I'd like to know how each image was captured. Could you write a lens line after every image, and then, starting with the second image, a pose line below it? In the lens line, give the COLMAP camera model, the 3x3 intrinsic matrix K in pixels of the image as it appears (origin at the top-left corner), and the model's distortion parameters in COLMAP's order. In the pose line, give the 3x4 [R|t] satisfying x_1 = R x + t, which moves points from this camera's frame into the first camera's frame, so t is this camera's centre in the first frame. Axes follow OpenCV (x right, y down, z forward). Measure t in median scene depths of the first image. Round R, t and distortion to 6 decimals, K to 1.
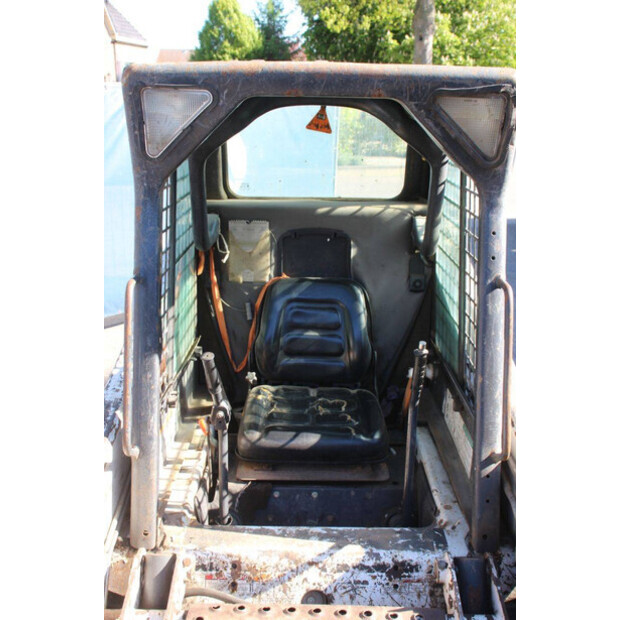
lens RADIAL K [[648.6, 0, 310.0], [0, 648.6, 310.0], [0, 0, 1]] dist [-0.007840, 0.021361]
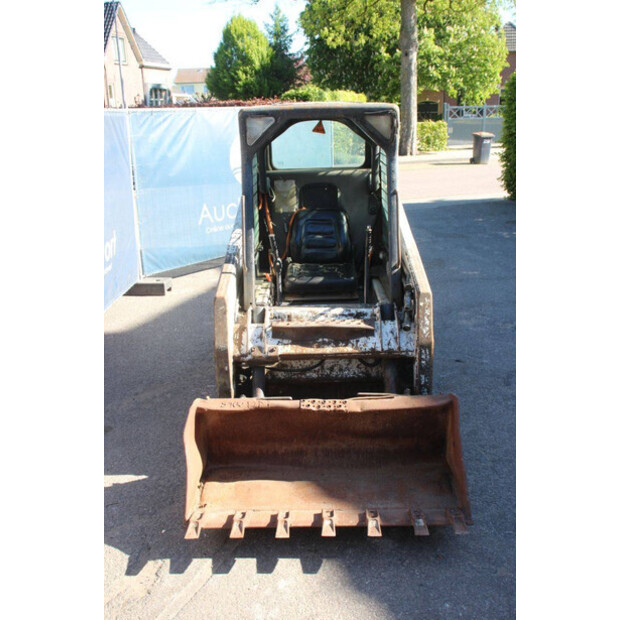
lens RADIAL K [[648.6, 0, 310.0], [0, 648.6, 310.0], [0, 0, 1]] dist [-0.007840, 0.021361]
pose [[0.999079, -0.038300, -0.019360, 0.004701], [0.038106, 0.999221, -0.010258, 0.266041], [0.019737, 0.009511, 0.999760, -0.911071]]
